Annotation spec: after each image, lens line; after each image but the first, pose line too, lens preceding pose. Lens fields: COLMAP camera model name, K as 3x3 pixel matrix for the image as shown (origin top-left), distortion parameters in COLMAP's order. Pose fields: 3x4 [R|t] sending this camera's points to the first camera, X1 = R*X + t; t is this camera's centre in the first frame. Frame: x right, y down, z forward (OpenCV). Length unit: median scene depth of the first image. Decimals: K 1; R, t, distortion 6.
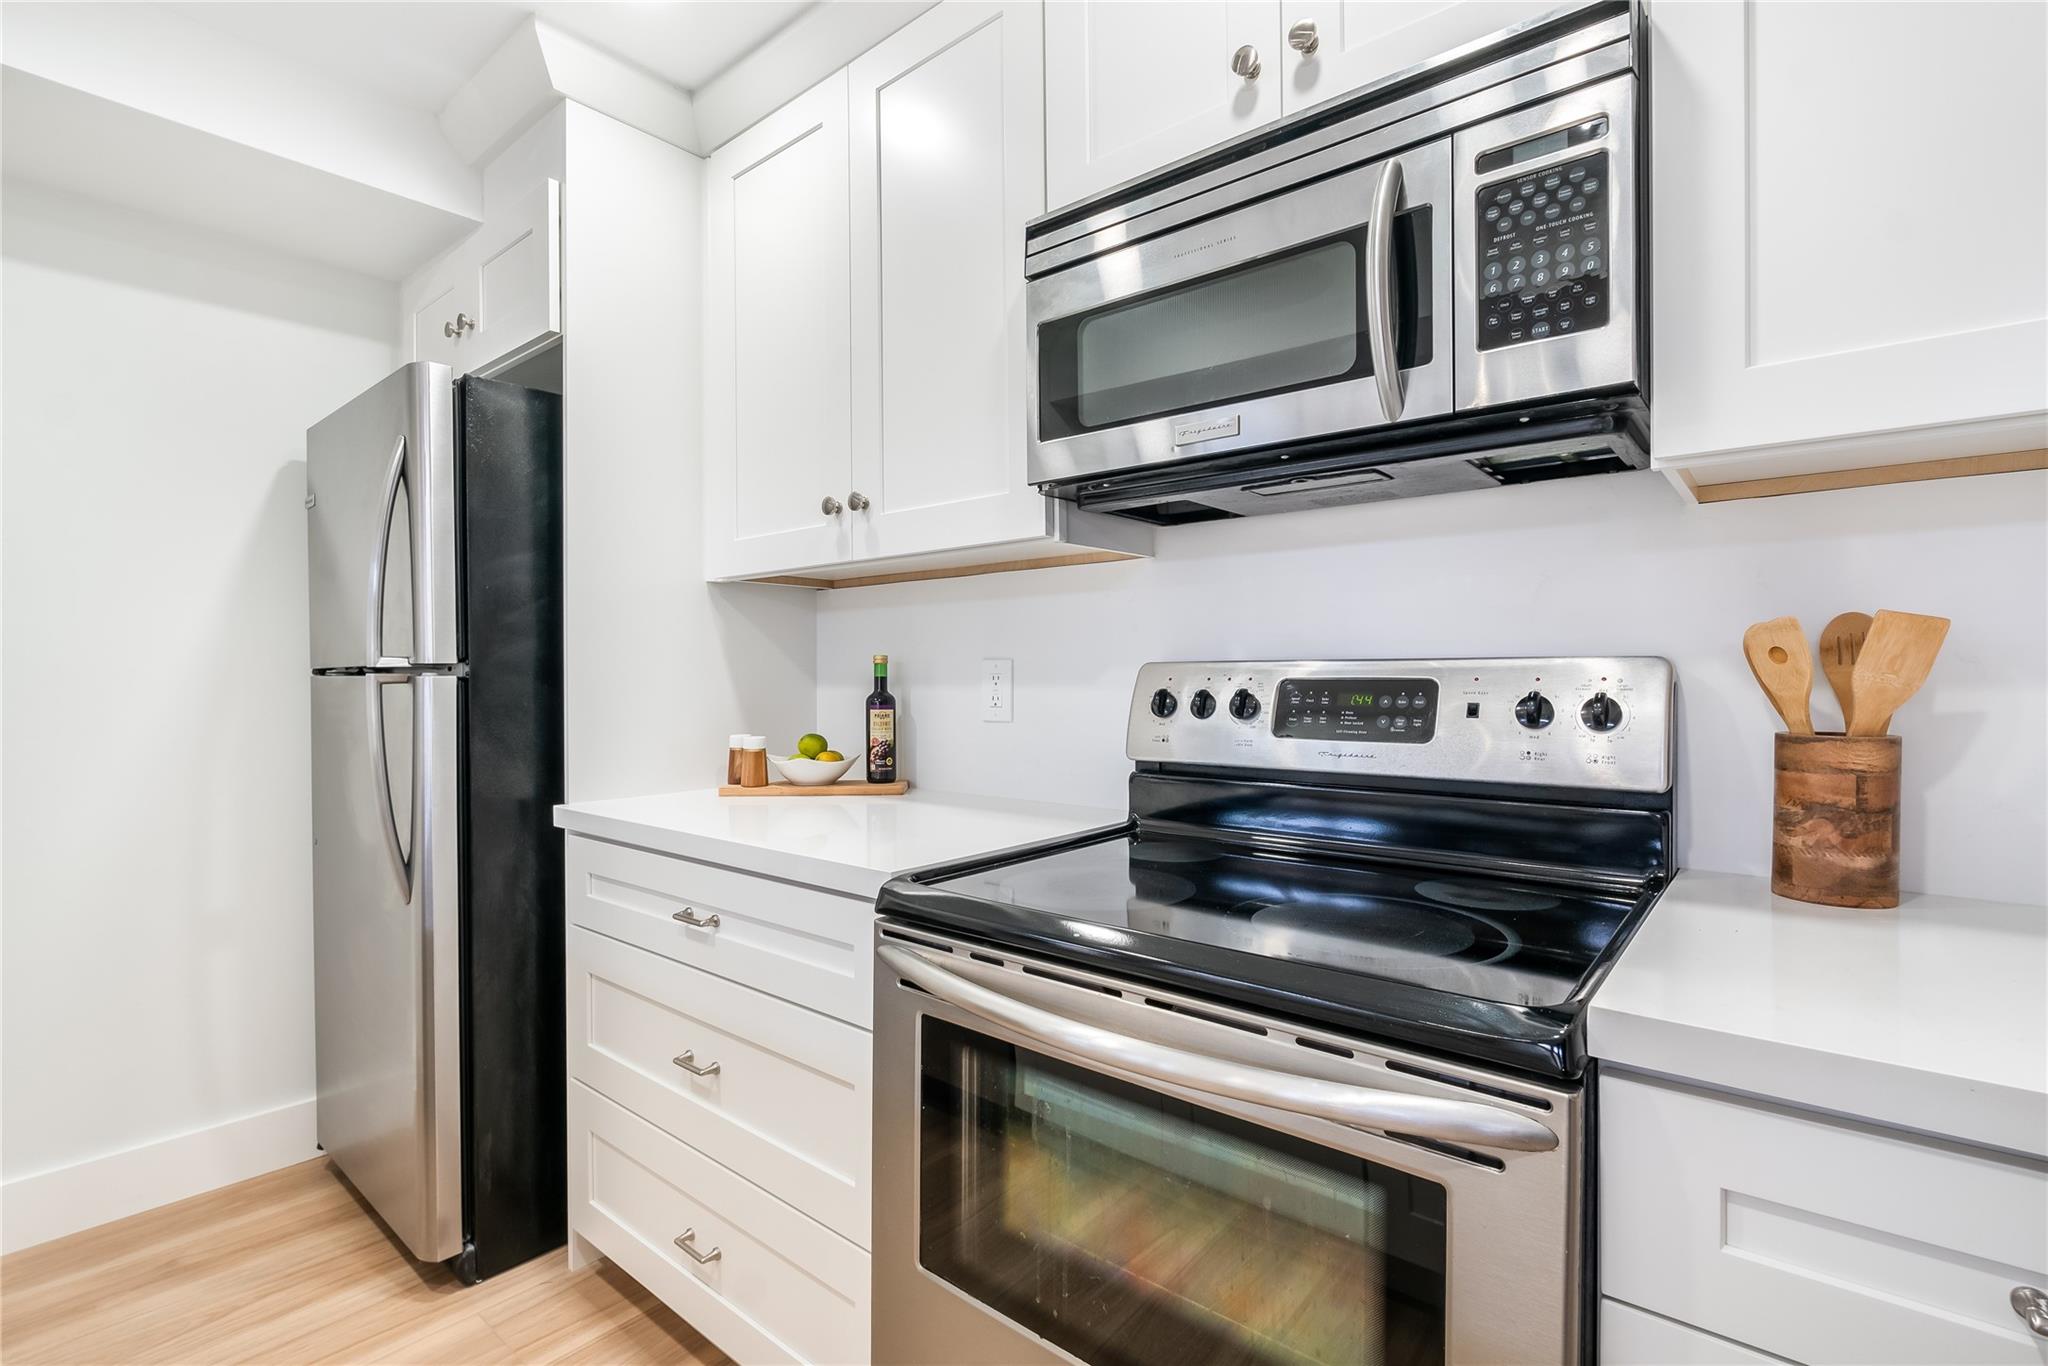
lens RADIAL K [[950.4, 0, 1024.5], [0, 950.4, 681.5], [0, 0, 1]] dist [-0.004583, -0.000083]
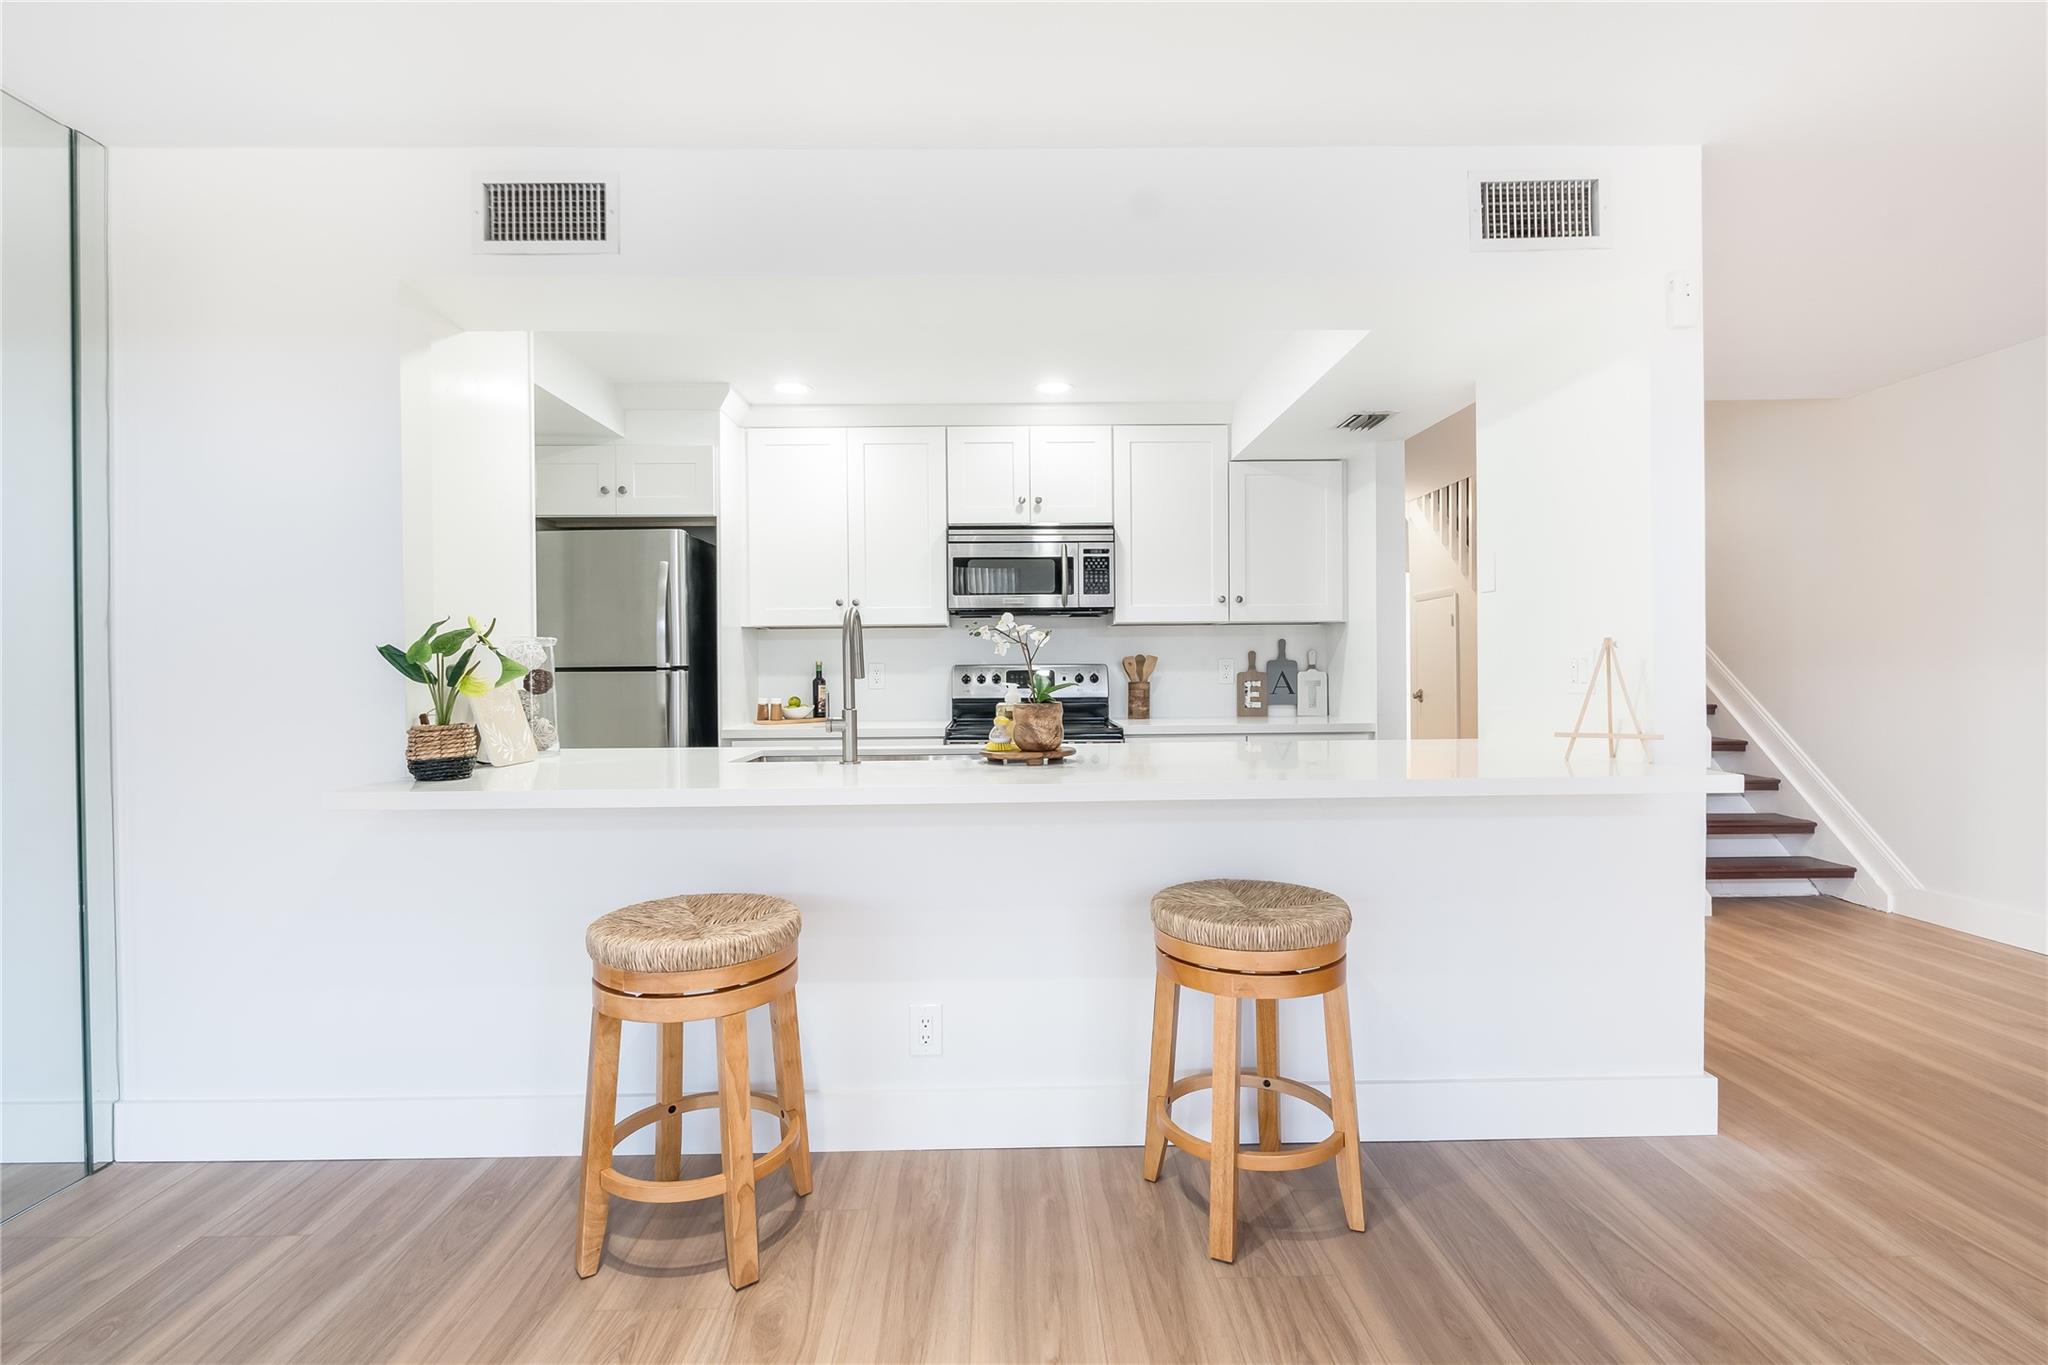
lens RADIAL K [[955.0, 0, 1020.5], [0, 955.0, 676.8], [0, 0, 1]] dist [-0.007291, 0.000787]
pose [[0.750520, -0.009110, 0.660785, -1.910914], [0.010214, 0.999945, 0.002186, 0.012058], [-0.660769, 0.005109, 0.750572, -1.515911]]
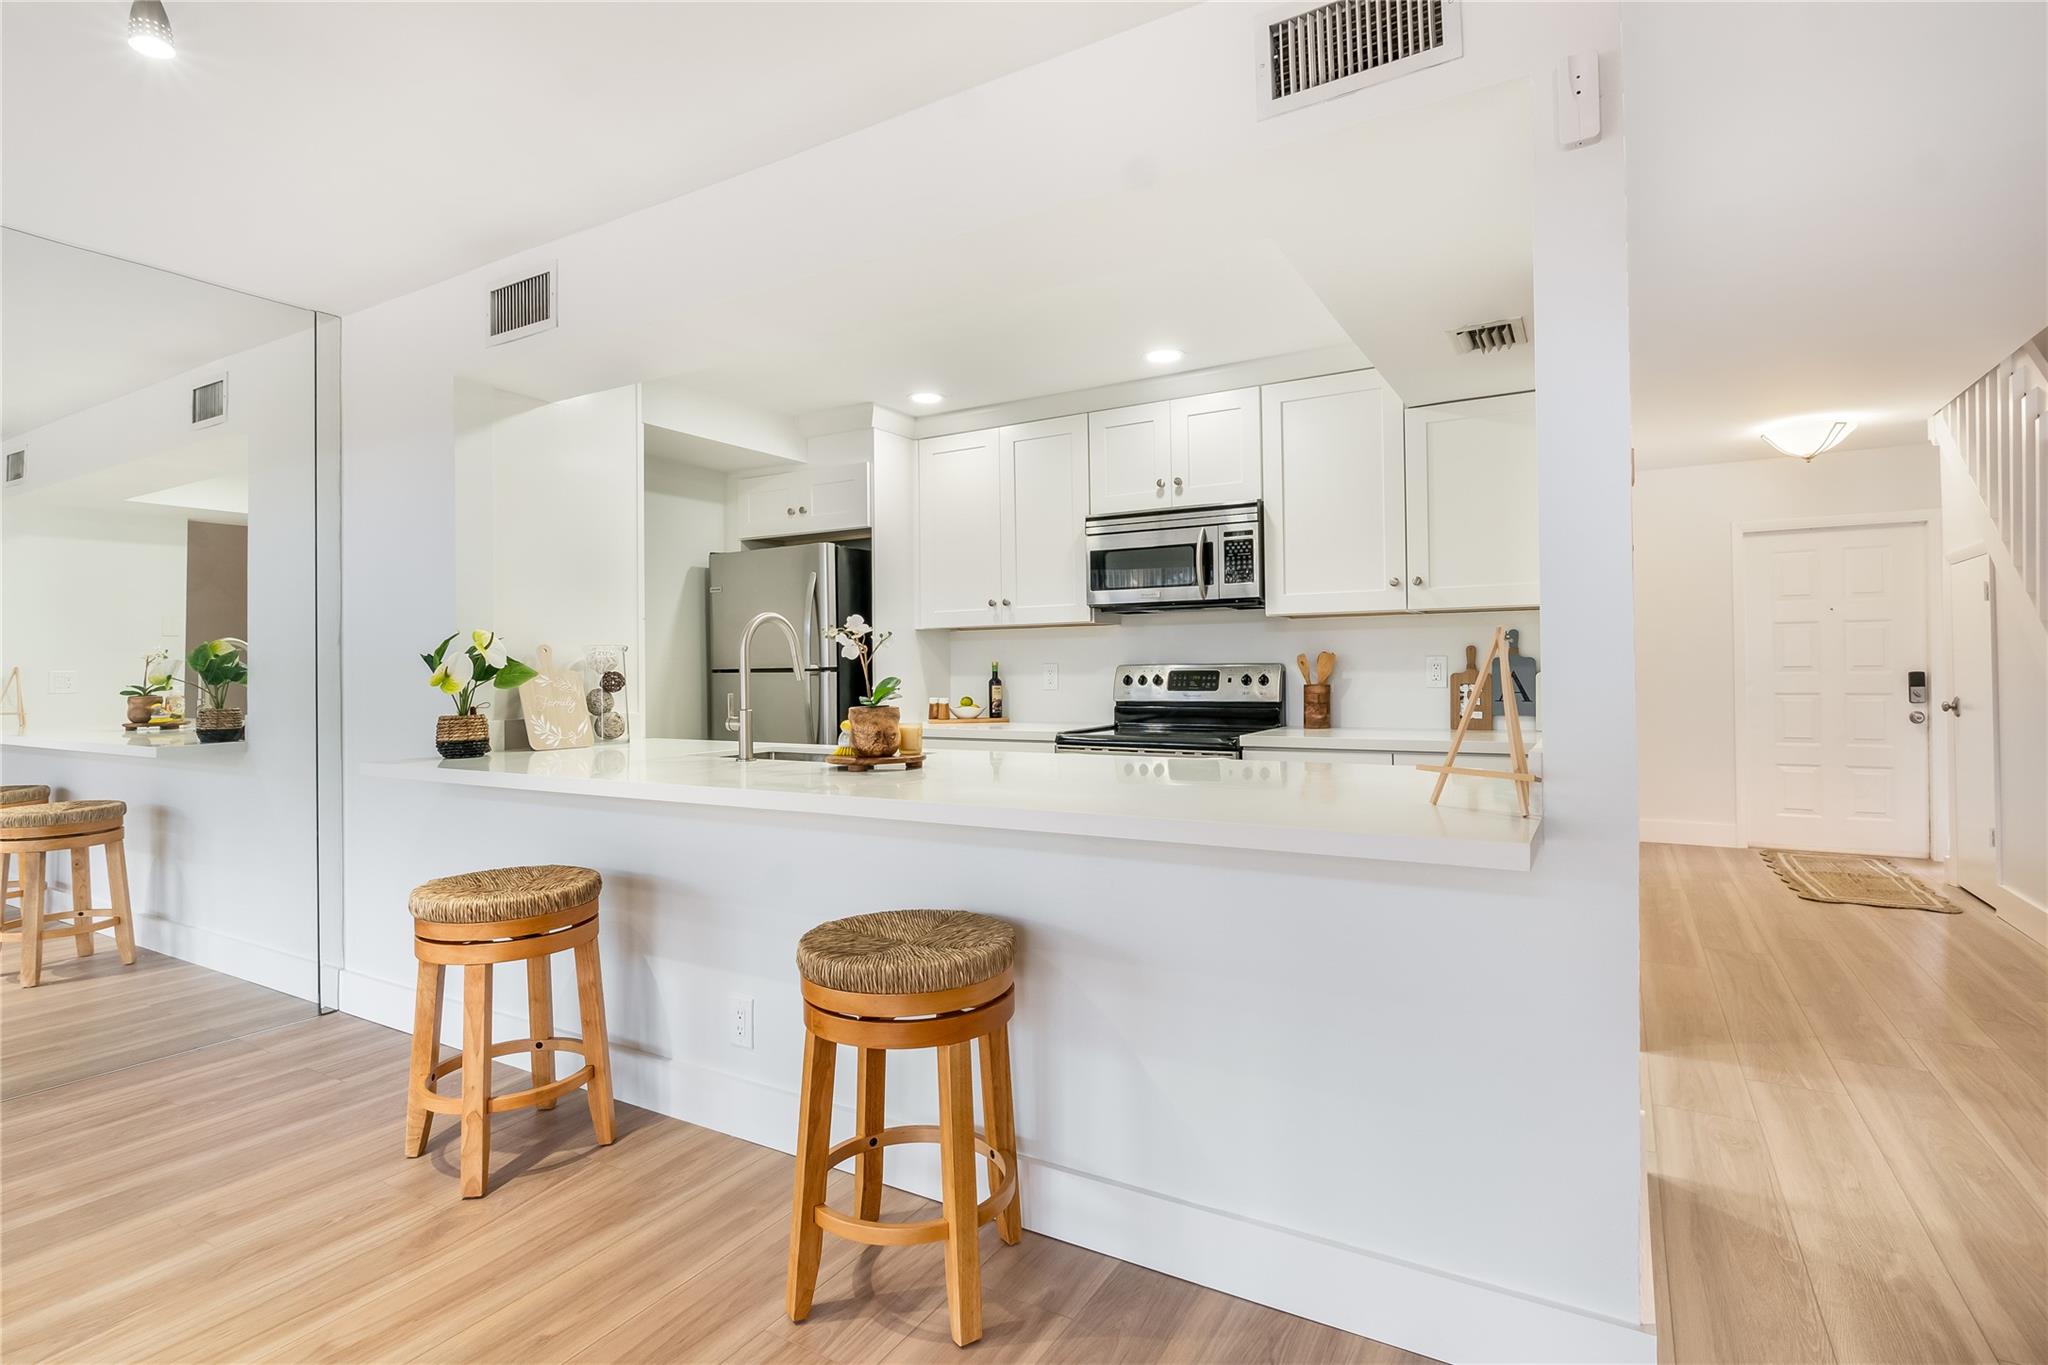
lens RADIAL K [[1005.5, 0, 1026.1], [0, 1005.5, 664.2], [0, 0, 1]] dist [-0.003016, -0.000233]
pose [[0.985693, -0.006095, 0.168438, -0.713918], [0.008234, 0.999894, -0.012007, 0.010589], [-0.168347, 0.013223, 0.985639, -2.049382]]
